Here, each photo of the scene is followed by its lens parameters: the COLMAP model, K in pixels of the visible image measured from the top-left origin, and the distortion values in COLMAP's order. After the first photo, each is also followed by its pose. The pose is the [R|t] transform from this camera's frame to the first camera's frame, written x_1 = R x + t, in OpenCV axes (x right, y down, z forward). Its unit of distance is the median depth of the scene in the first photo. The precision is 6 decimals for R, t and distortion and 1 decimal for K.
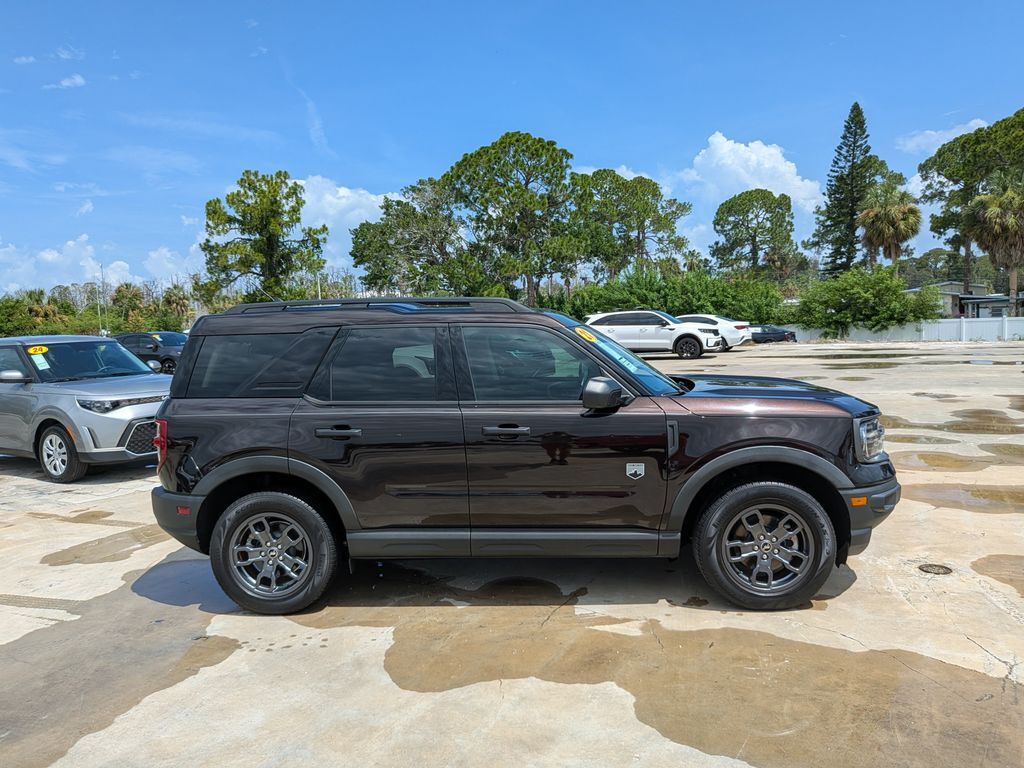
lens RADIAL K [[746.1, 0, 499.2], [0, 746.1, 392.5], [0, 0, 1]] dist [0.006534, -0.028215]
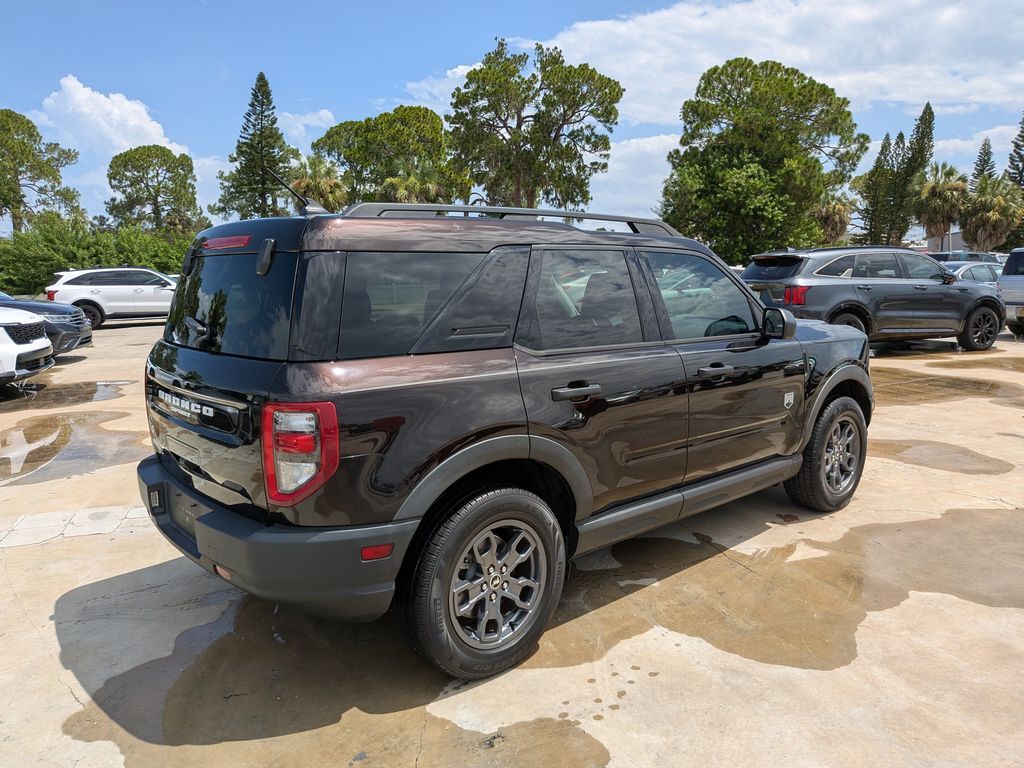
lens RADIAL K [[746.1, 0, 519.3], [0, 746.1, 382.9], [0, 0, 1]] dist [0.006534, -0.028215]
pose [[0.693790, -0.084390, 0.715215, -0.069832], [0.062448, 0.996420, 0.056993, 0.000062], [-0.717464, 0.005123, 0.696576, 0.048275]]
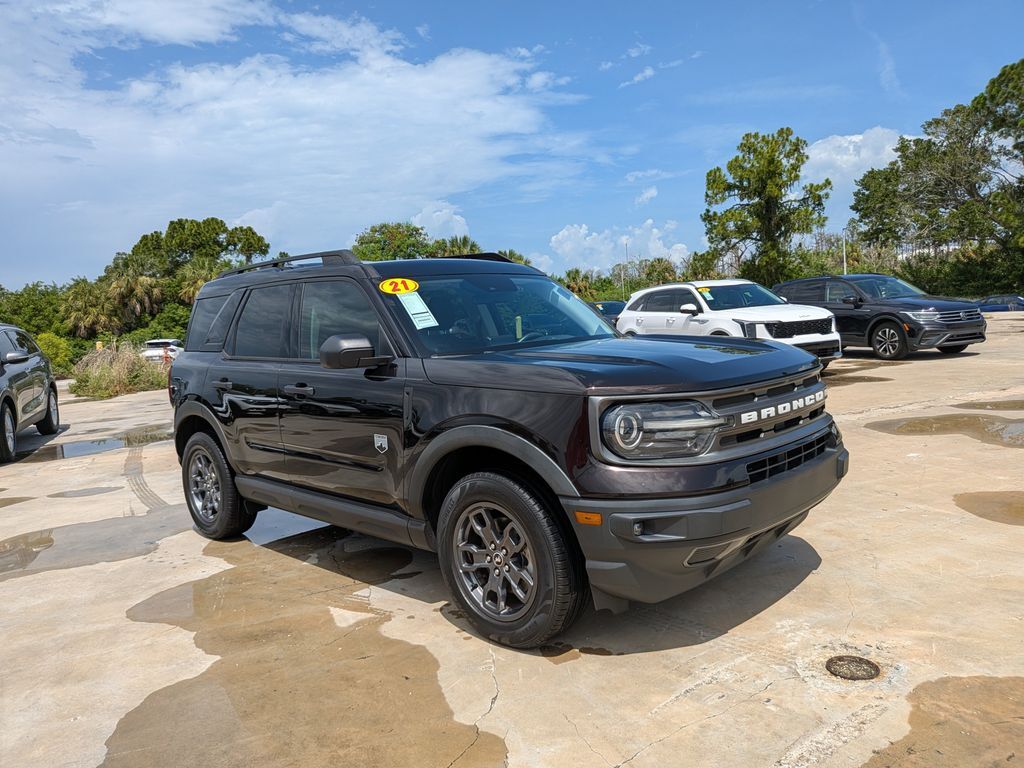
lens RADIAL K [[746.1, 0, 494.9], [0, 746.1, 393.6], [0, 0, 1]] dist [0.006534, -0.028215]
pose [[0.759077, 0.049749, -0.649097, 0.073401], [-0.021612, 0.998452, 0.051251, 0.000080], [0.650642, -0.024875, 0.758977, 0.037834]]
